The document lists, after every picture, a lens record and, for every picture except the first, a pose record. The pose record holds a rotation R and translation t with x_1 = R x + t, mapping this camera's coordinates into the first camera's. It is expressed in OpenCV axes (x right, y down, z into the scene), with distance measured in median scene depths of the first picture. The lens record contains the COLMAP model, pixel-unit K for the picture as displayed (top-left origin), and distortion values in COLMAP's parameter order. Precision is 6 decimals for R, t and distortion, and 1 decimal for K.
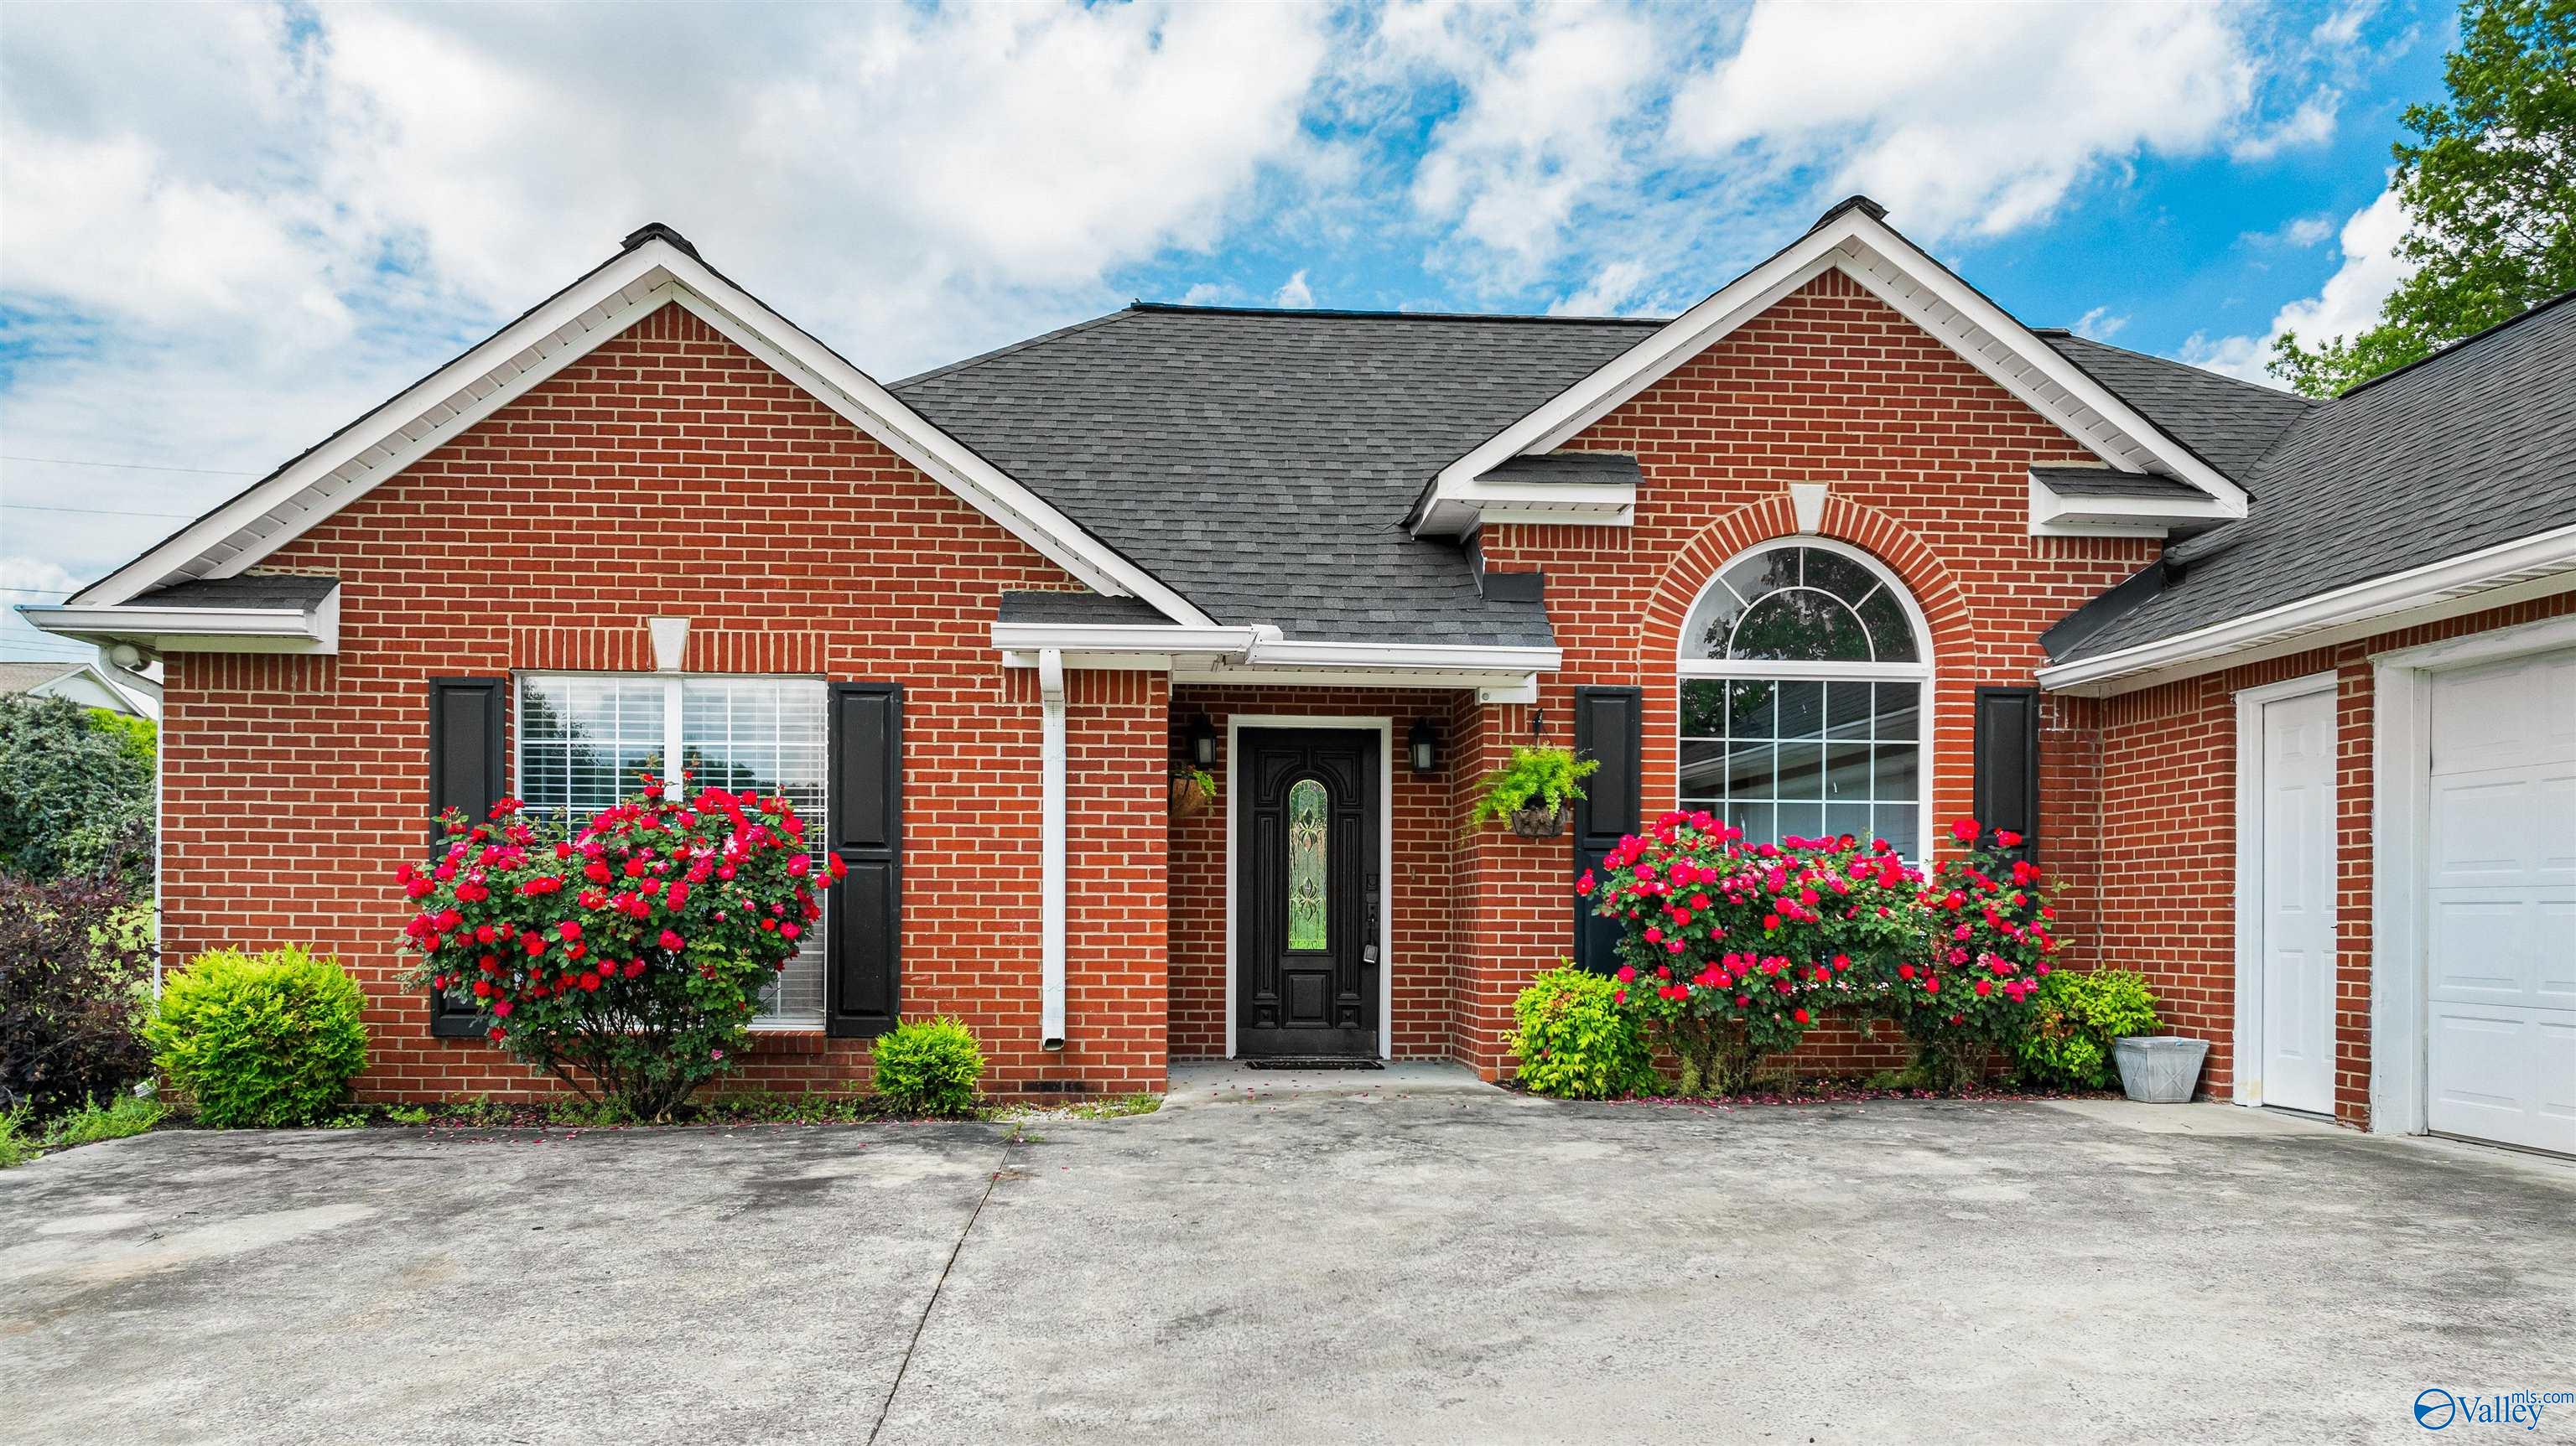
lens RADIAL K [[1830.5, 0, 1265.0], [0, 1830.5, 983.0], [0, 0, 1]] dist [-0.016718, 0.006363]
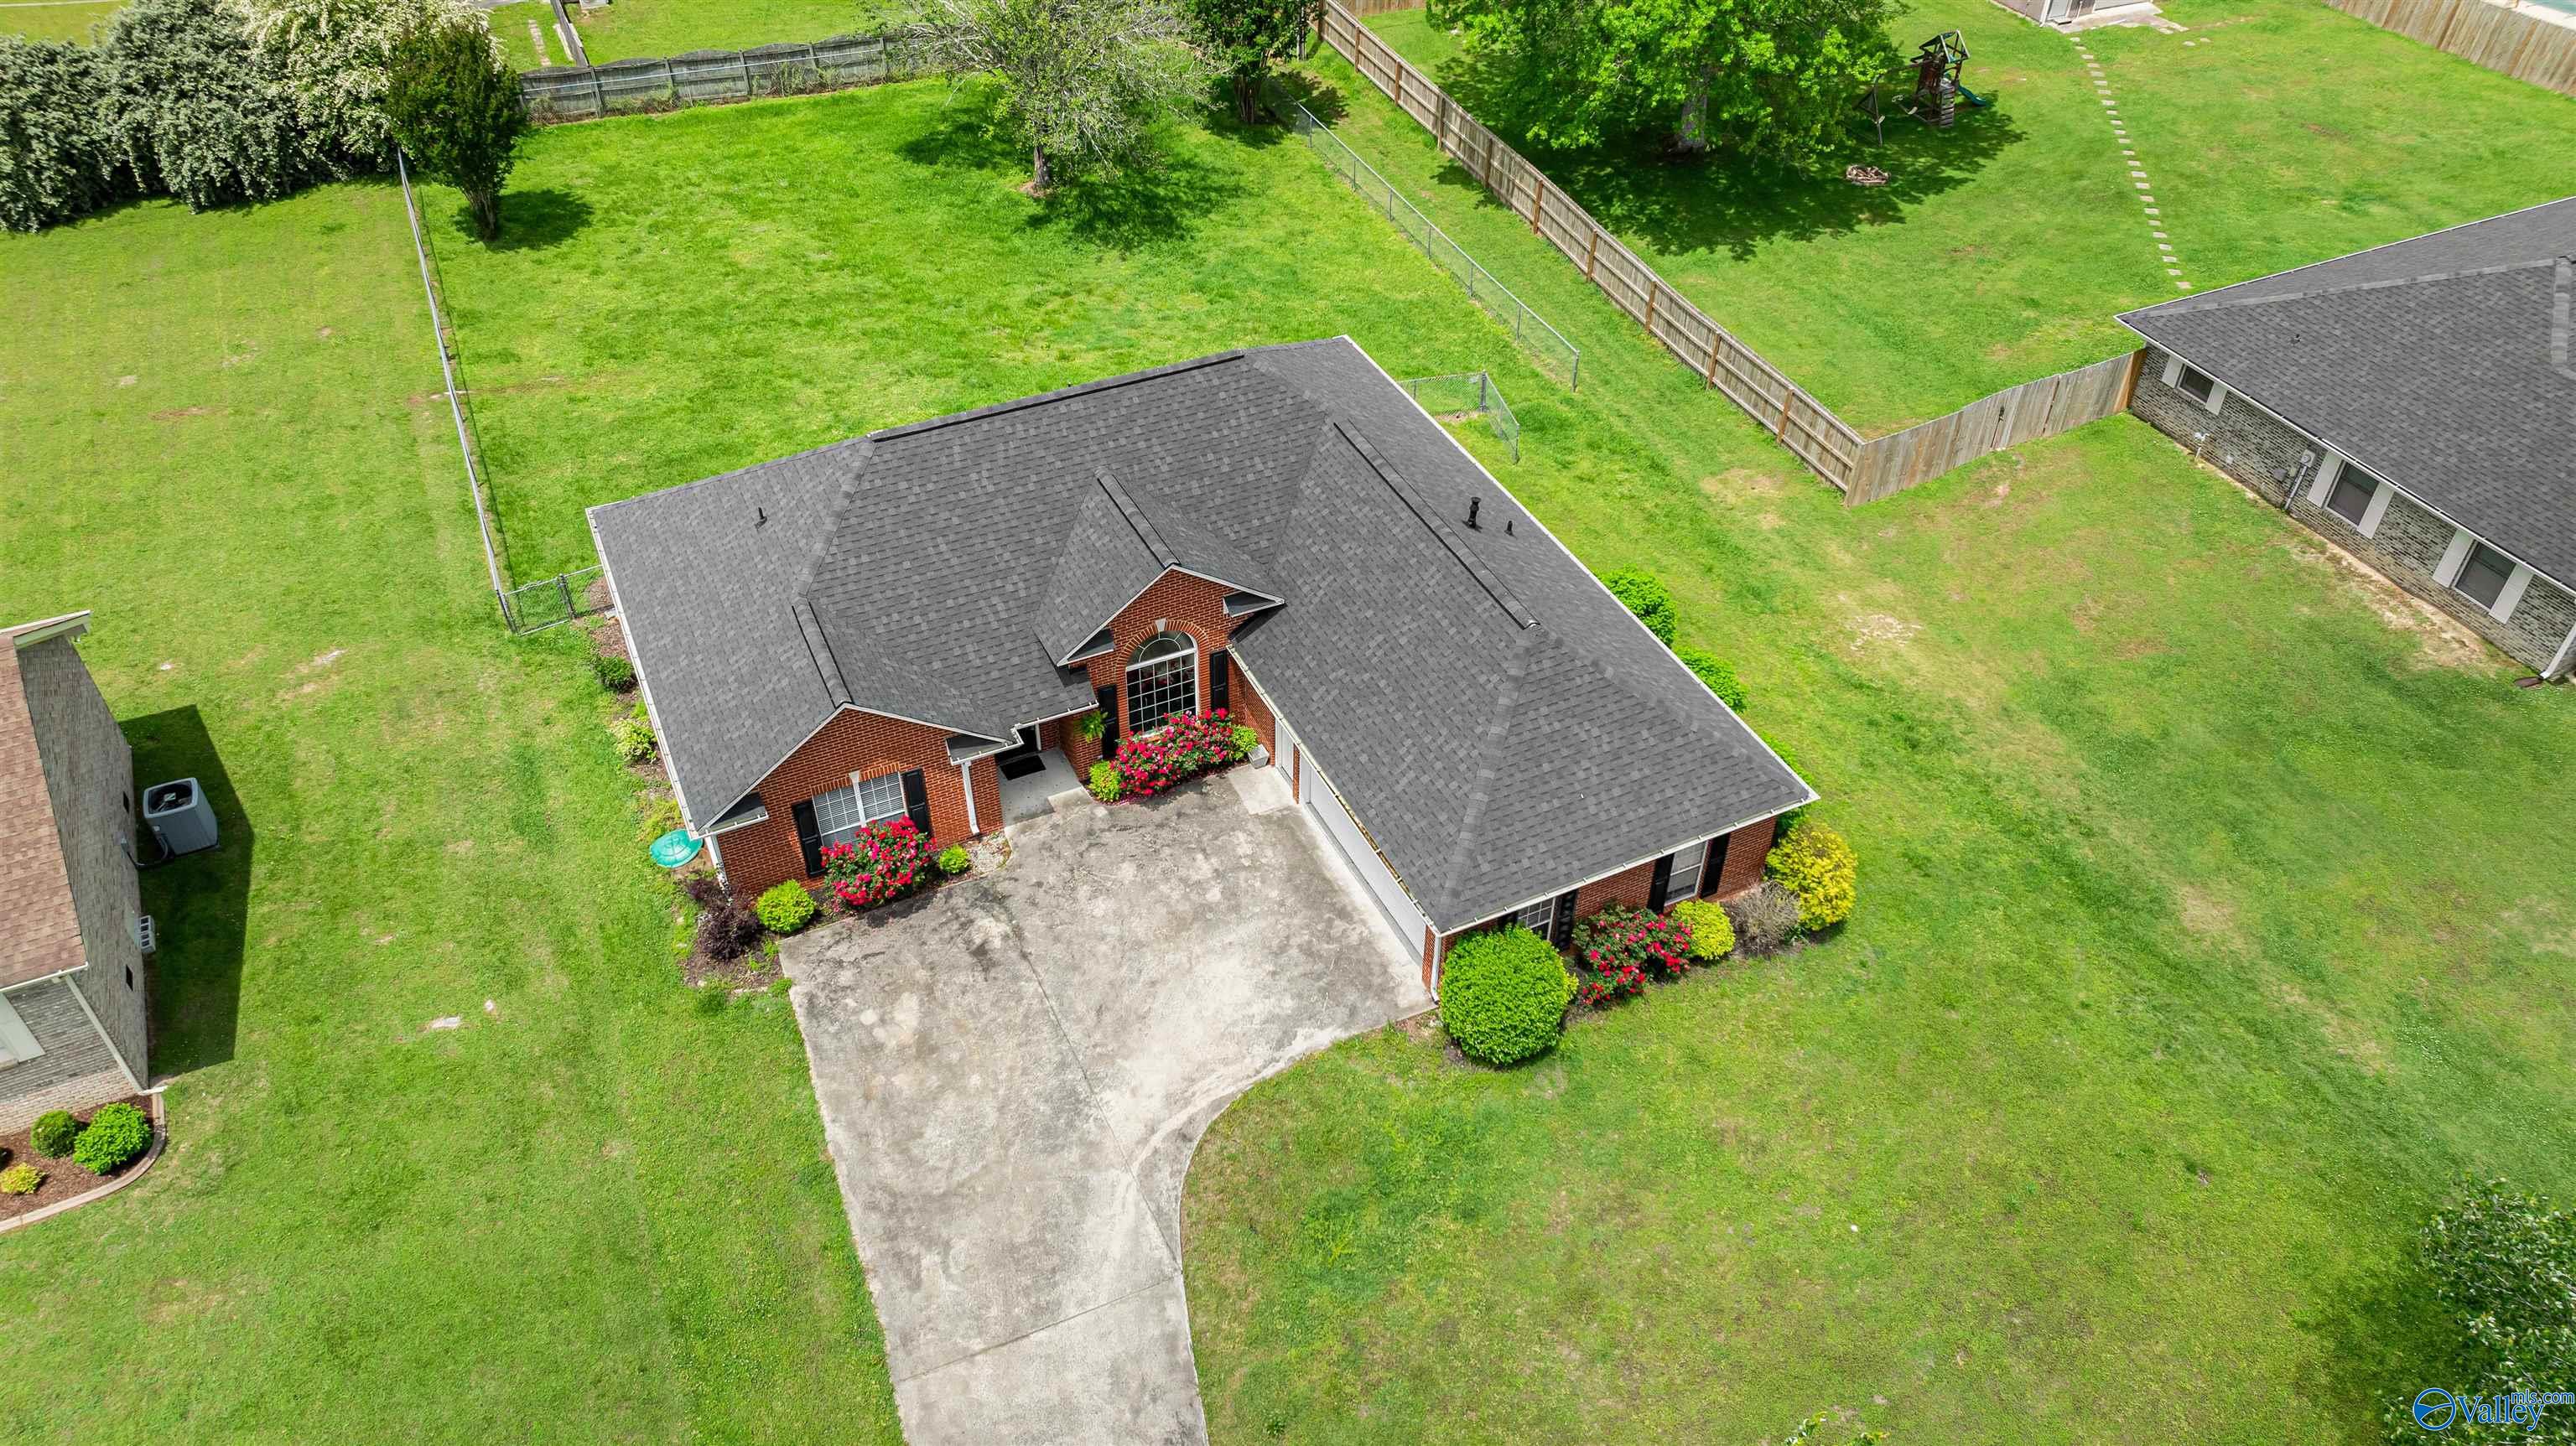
lens RADIAL K [[1830.5, 0, 1307.7], [0, 1830.5, 718.8], [0, 0, 1]] dist [-0.016718, 0.006363]
pose [[0.926363, -0.241088, 0.289360, -0.482711], [0.004491, 0.775297, 0.631580, -2.345274], [-0.376606, -0.583773, 0.719289, -1.675382]]
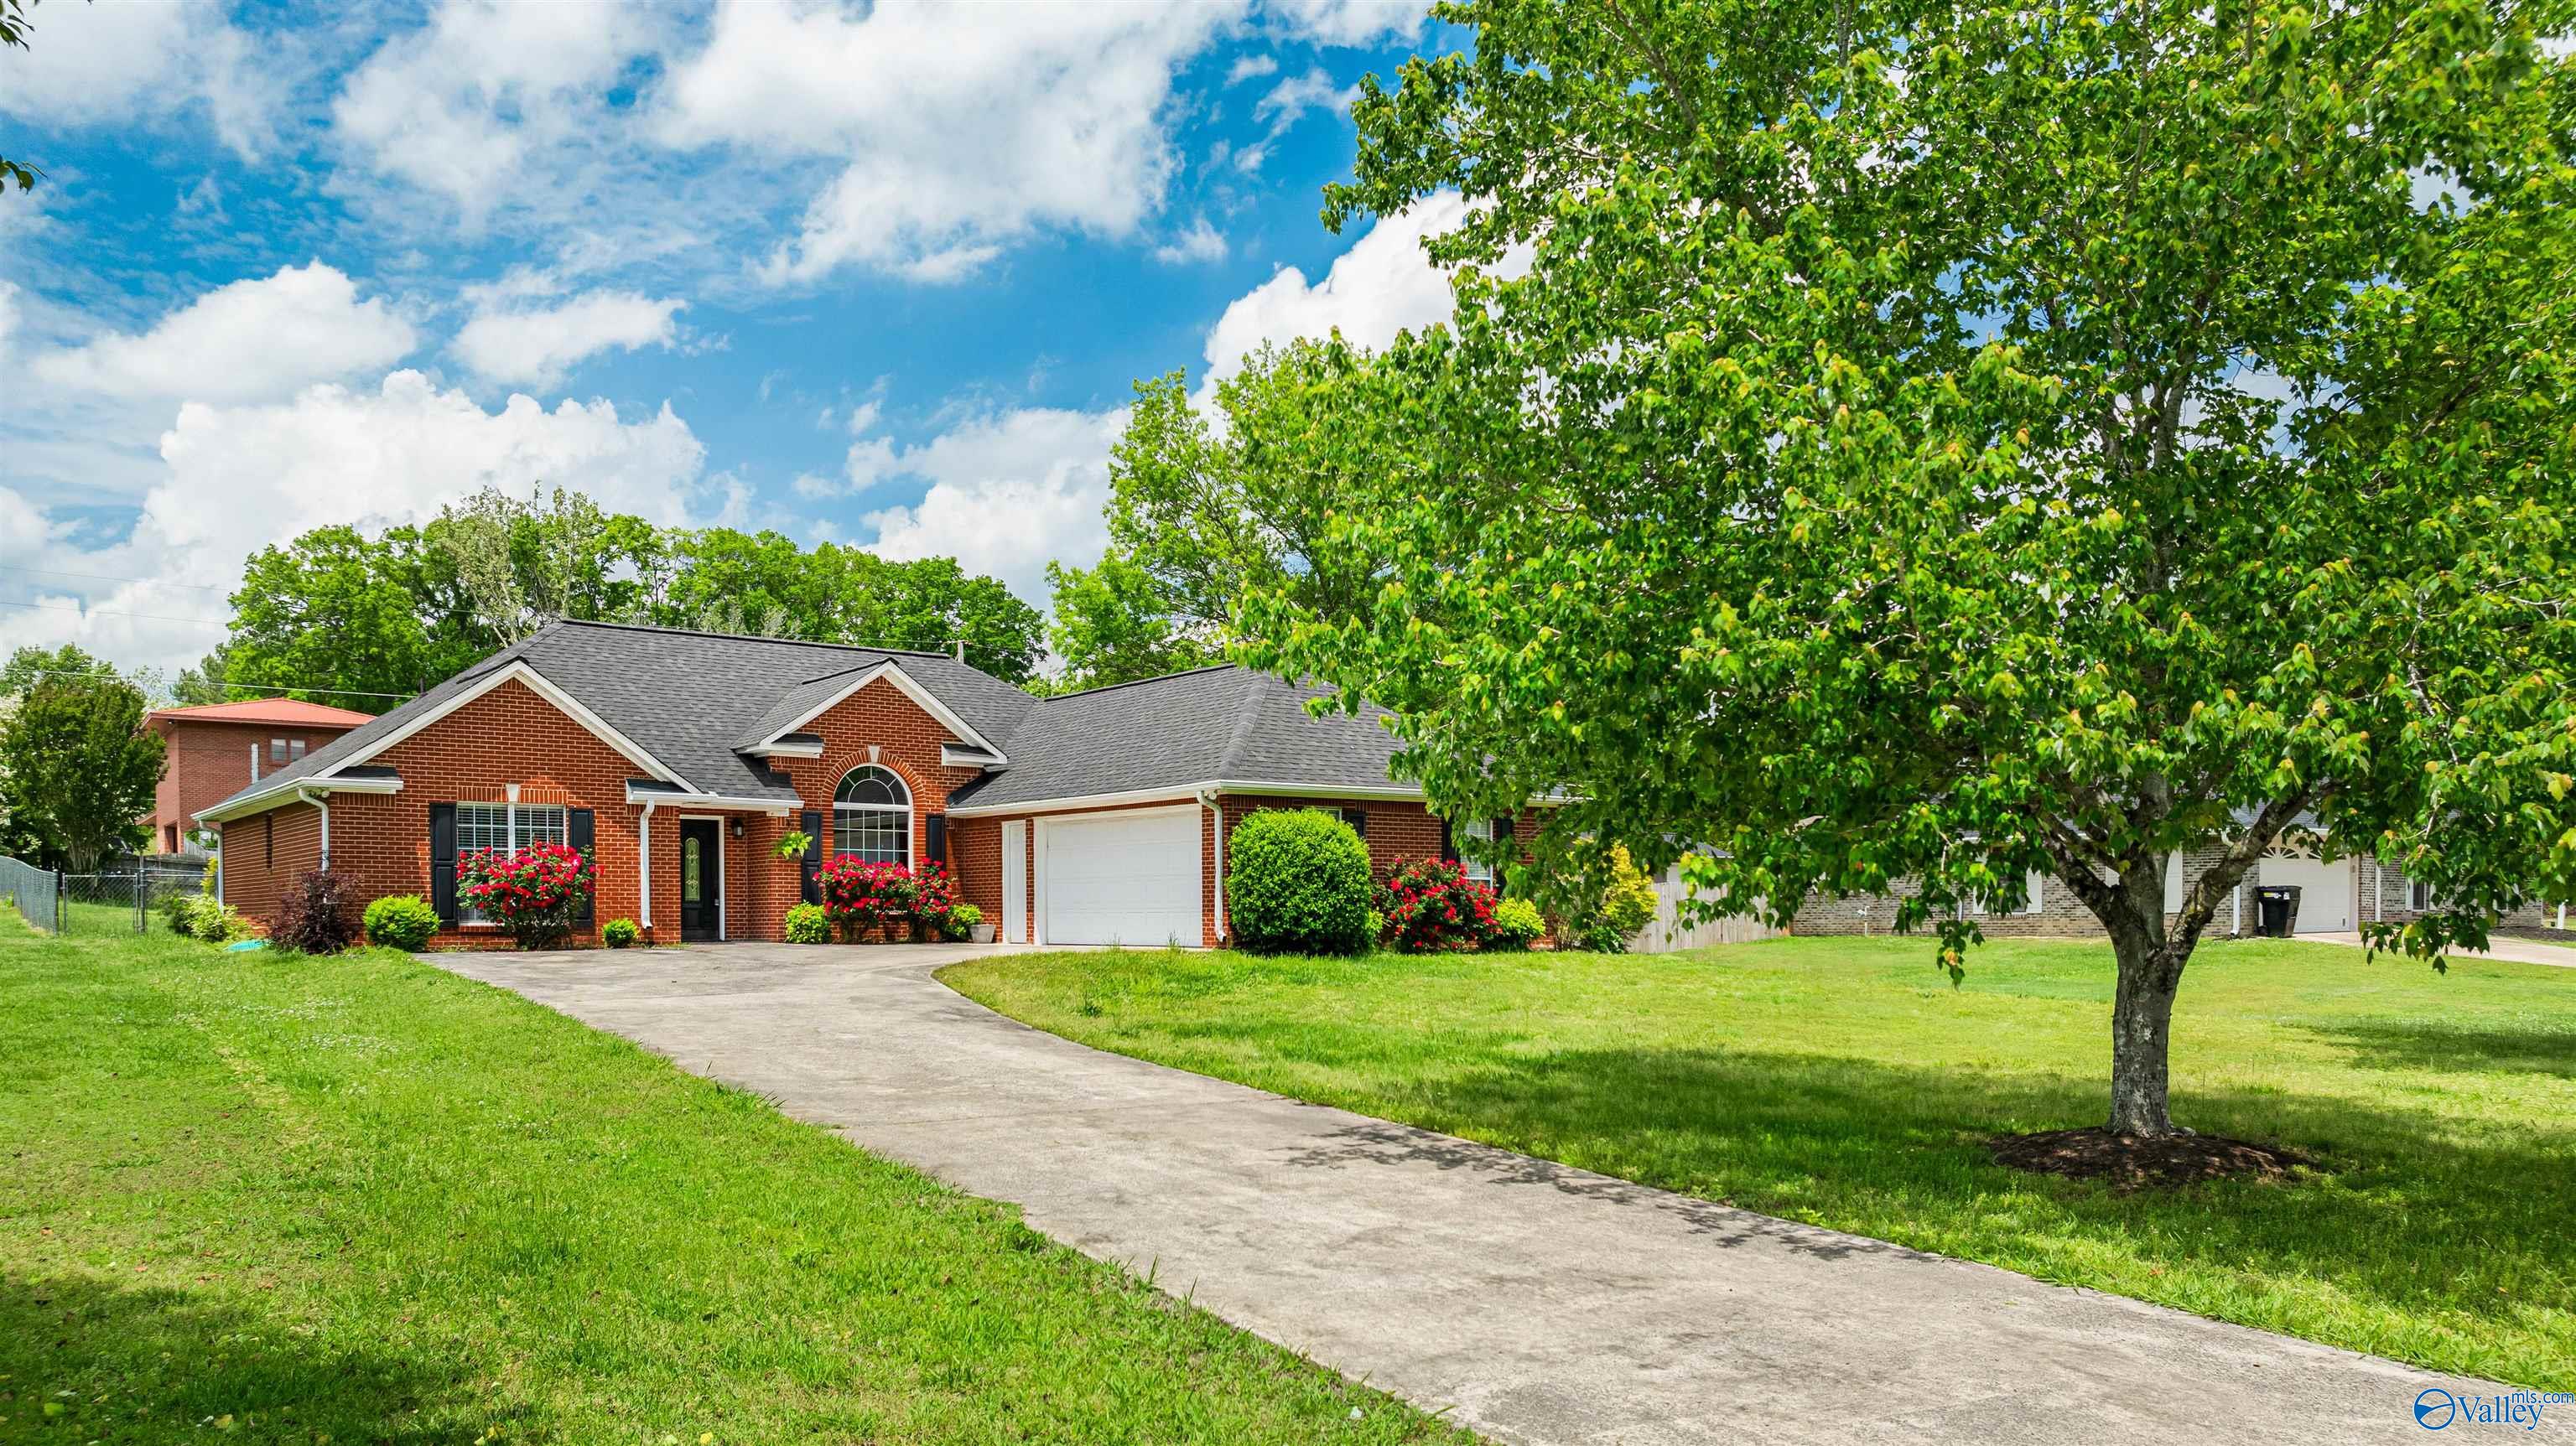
lens RADIAL K [[1830.5, 0, 1272.5], [0, 1830.5, 933.9], [0, 0, 1]] dist [-0.016718, 0.006363]
pose [[0.827011, -0.013311, 0.562028, -0.916570], [0.024702, 0.999615, -0.012675, 0.099367], [-0.561643, 0.024365, 0.827021, -1.986919]]
